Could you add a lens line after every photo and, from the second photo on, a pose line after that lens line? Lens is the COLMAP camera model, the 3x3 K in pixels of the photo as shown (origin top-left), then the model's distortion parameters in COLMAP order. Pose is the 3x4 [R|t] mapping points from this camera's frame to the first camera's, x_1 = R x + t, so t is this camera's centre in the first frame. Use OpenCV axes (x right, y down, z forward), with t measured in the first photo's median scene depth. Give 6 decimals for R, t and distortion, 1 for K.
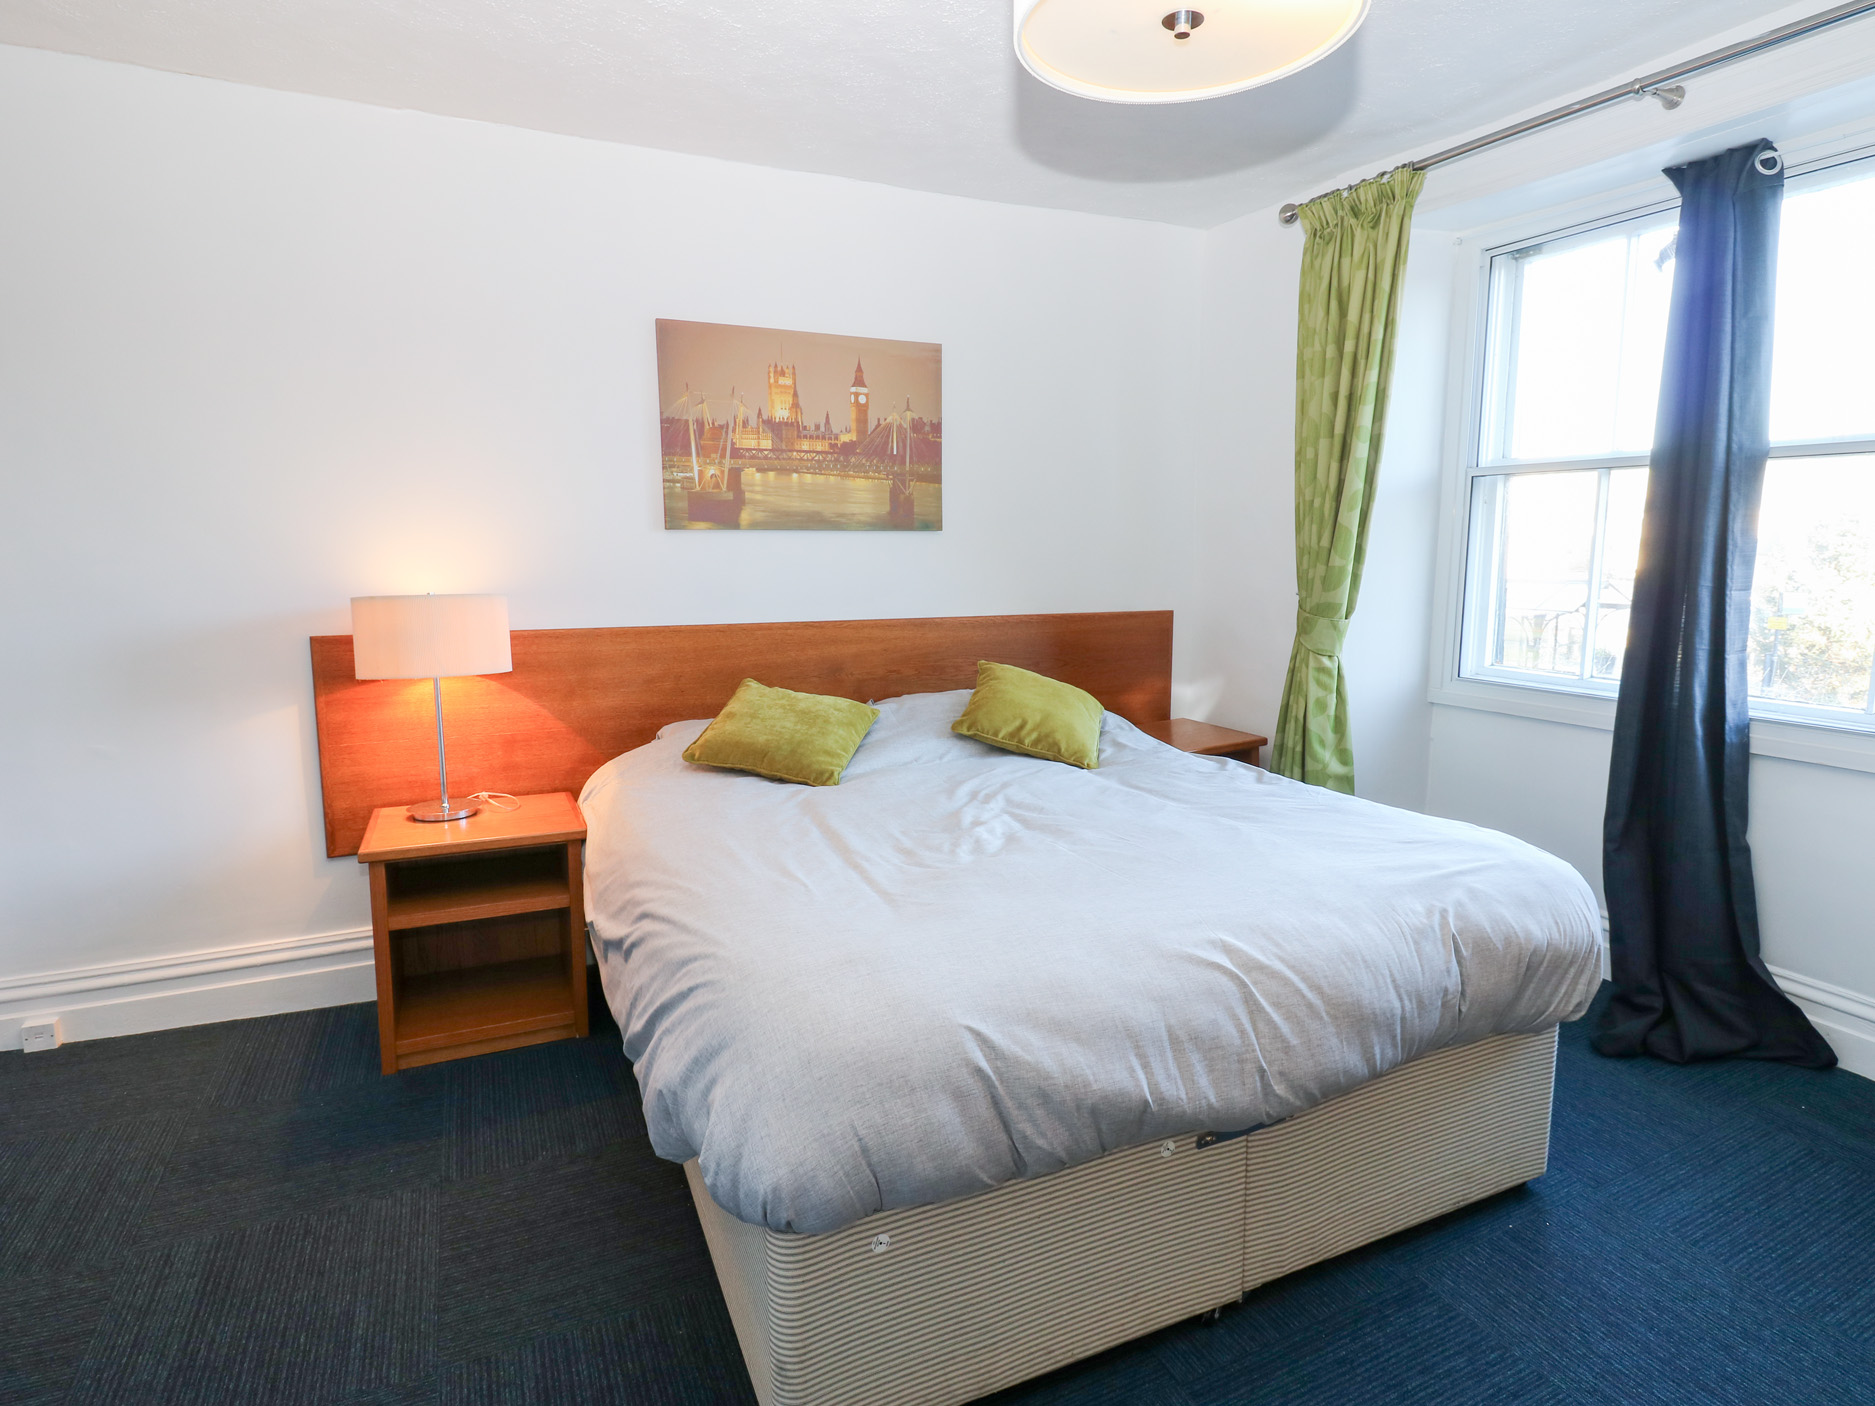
lens RADIAL K [[998.2, 0, 946.2], [0, 998.2, 688.8], [0, 0, 1]] dist [-0.002339, -0.013549]
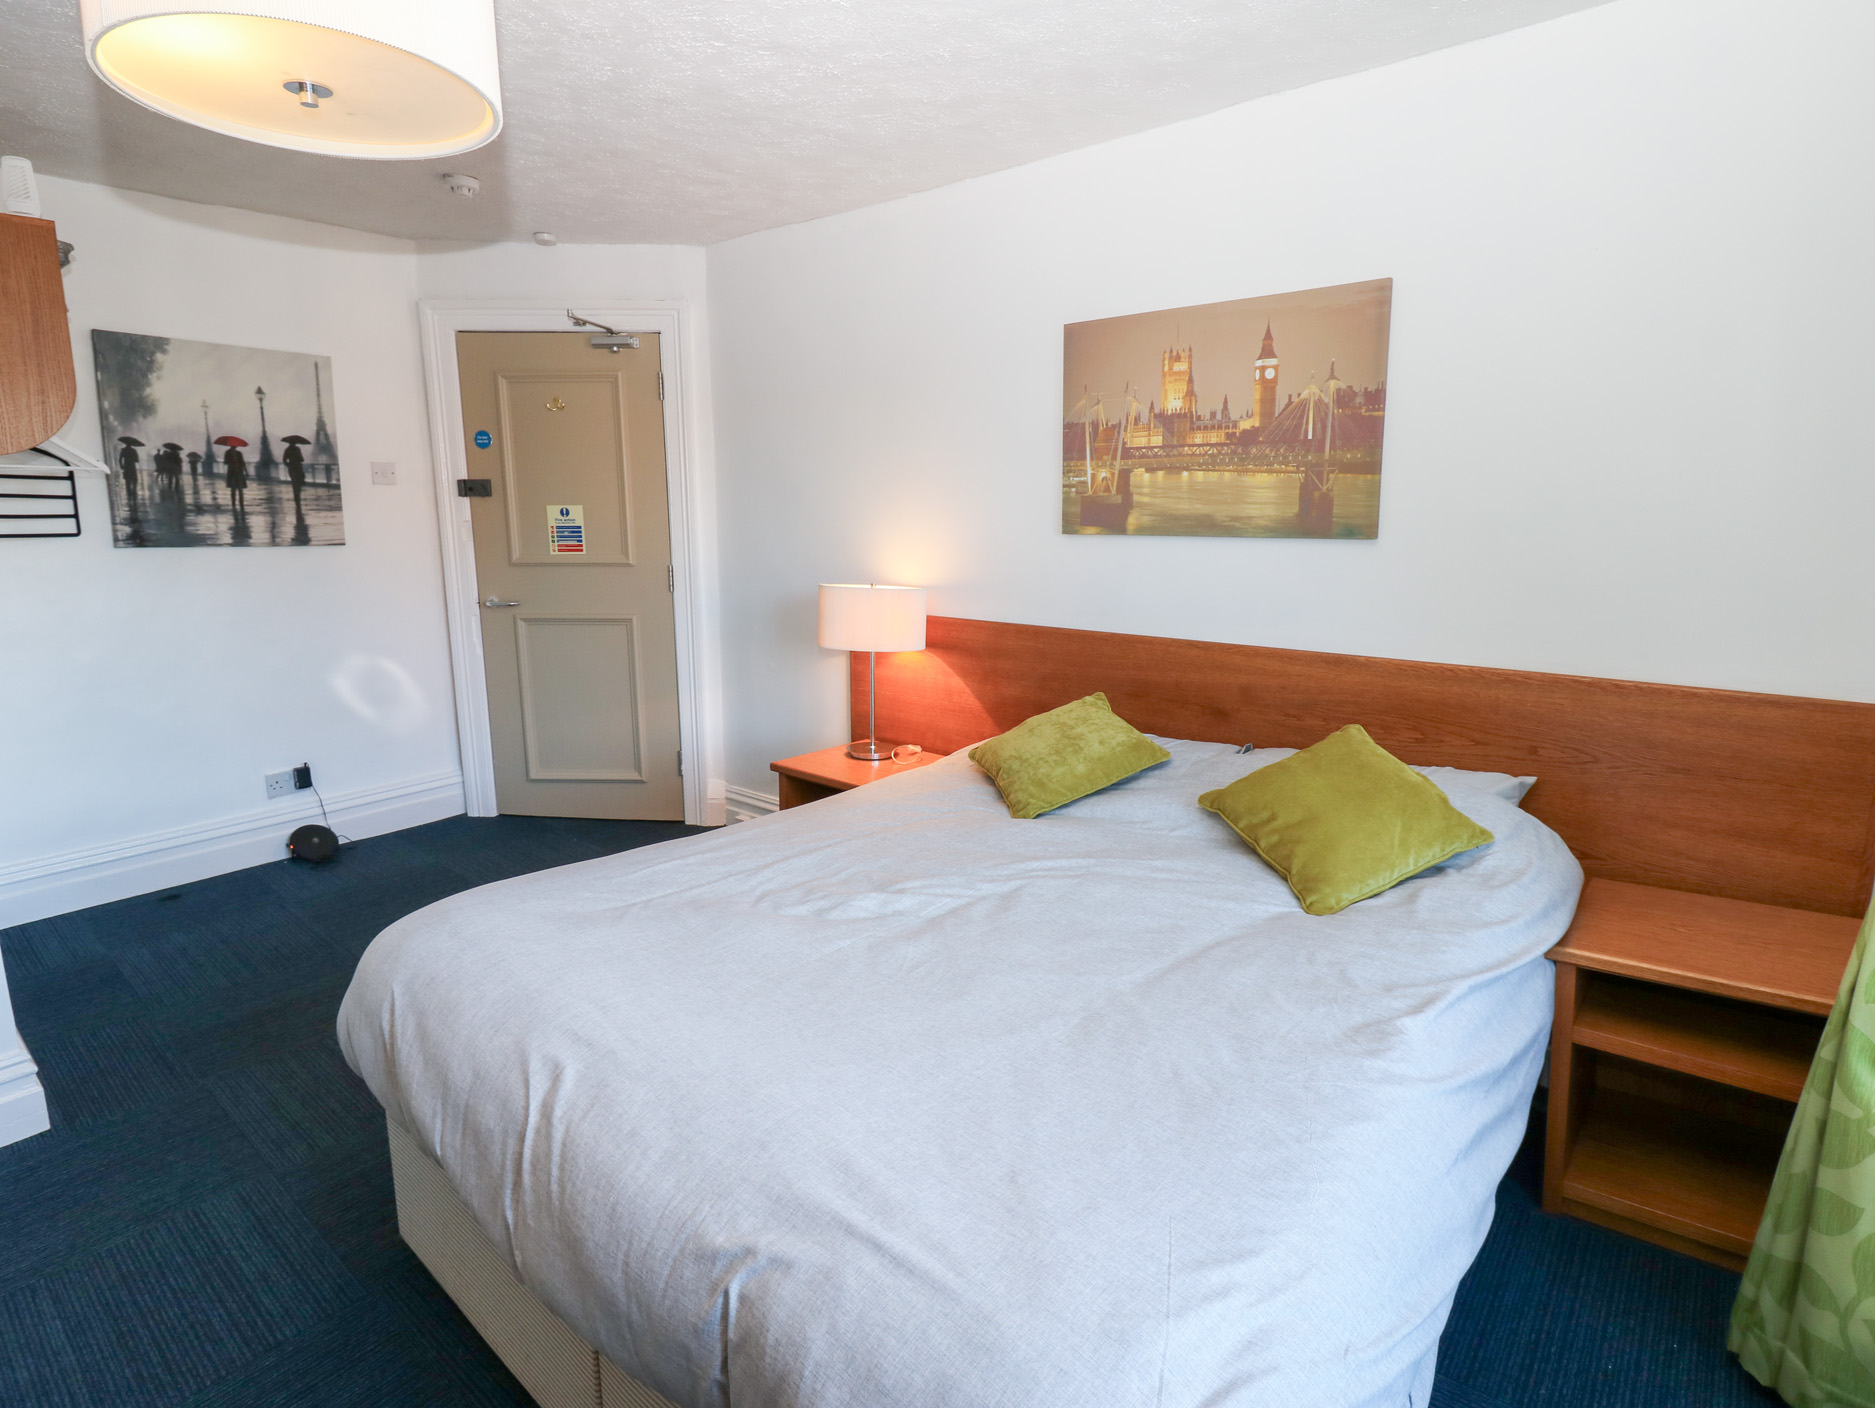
lens RADIAL K [[971.3, 0, 941.2], [0, 971.3, 682.4], [0, 0, 1]] dist [0.001425, -0.016628]
pose [[0.425053, 0.160270, -0.890867, 0.556709], [-0.123623, 0.985256, 0.118267, -0.109643], [0.896687, 0.059862, 0.438599, 0.453346]]
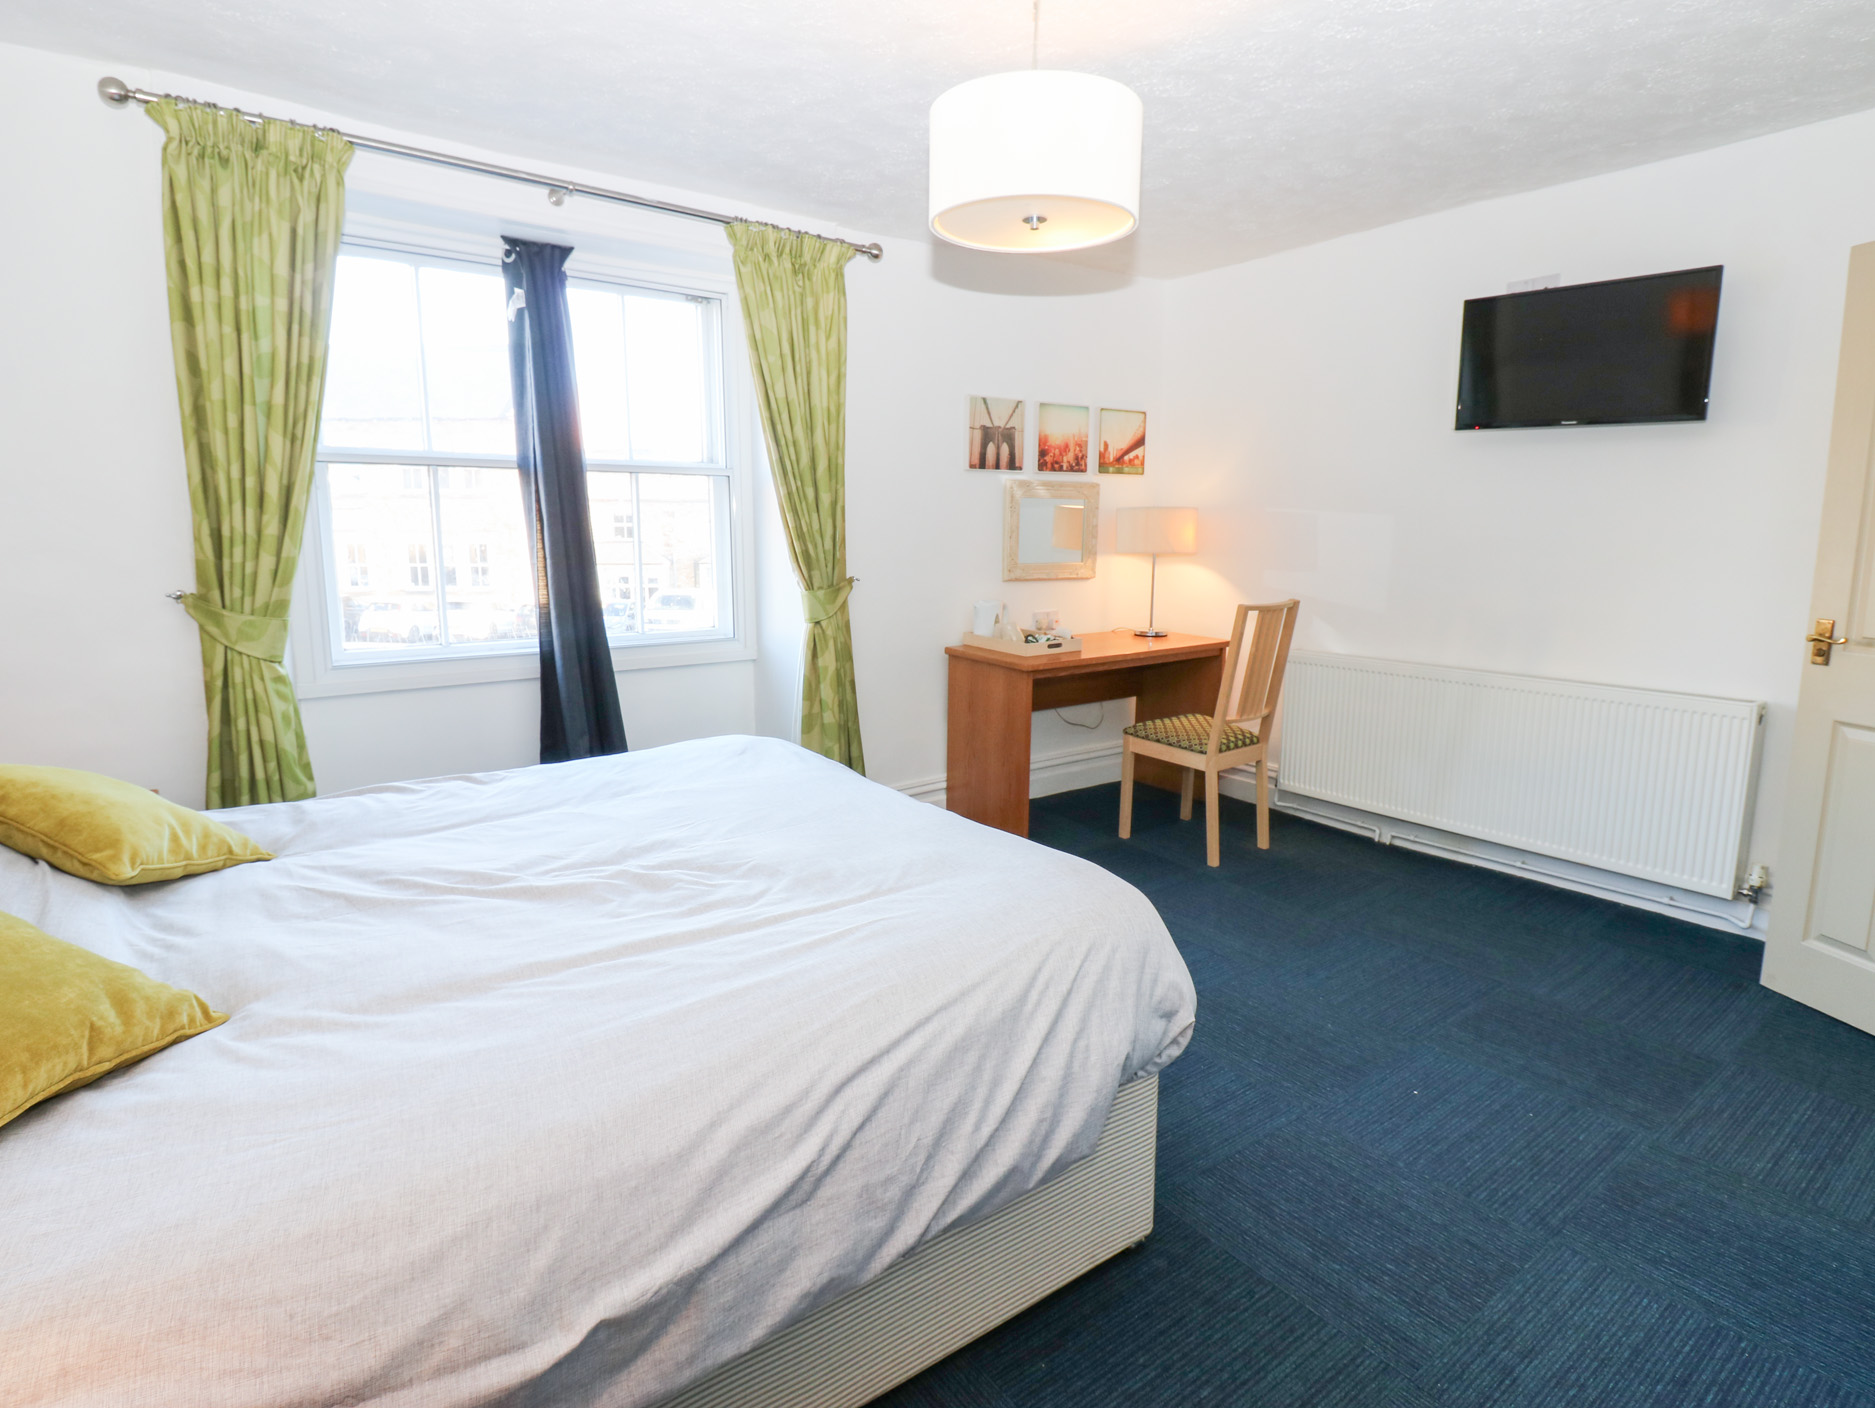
lens RADIAL K [[988.6, 0, 951.6], [0, 988.6, 679.6], [0, 0, 1]] dist [-0.002043, -0.014220]
pose [[-0.200298, -0.153143, 0.967692, -0.562166], [0.136457, 0.973720, 0.182342, -0.095499], [-0.970186, 0.168571, -0.174137, 0.601648]]
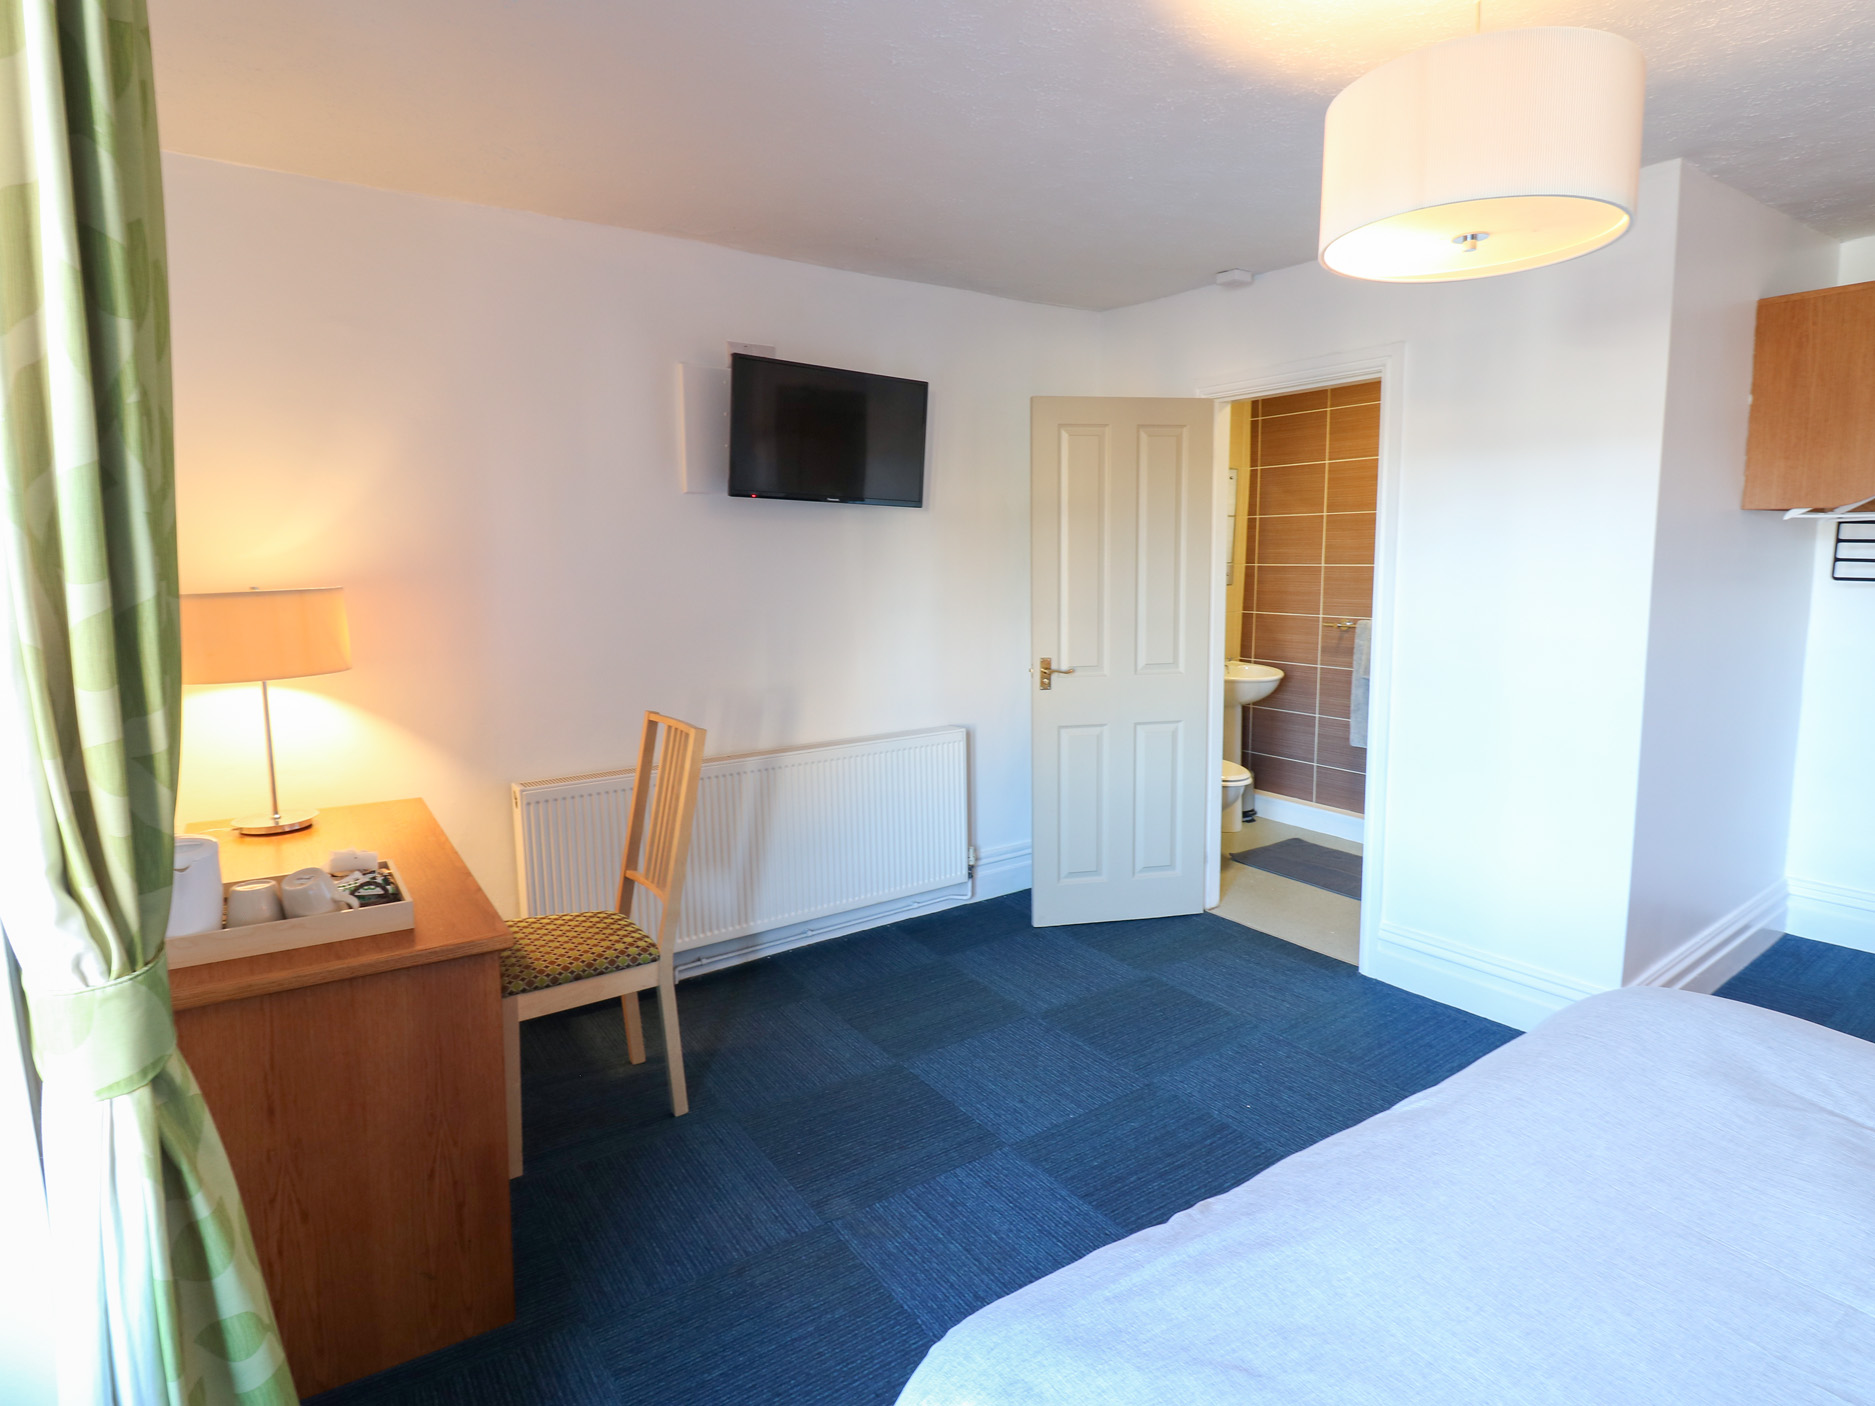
lens RADIAL K [[988.6, 0, 951.6], [0, 988.6, 678.6], [0, 0, 1]] dist [-0.002043, -0.014220]
pose [[-0.985884, 0.030071, -0.164705, 0.419346], [-0.013837, 0.965739, 0.259147, -0.174703], [0.166855, 0.257768, -0.951691, 0.847833]]
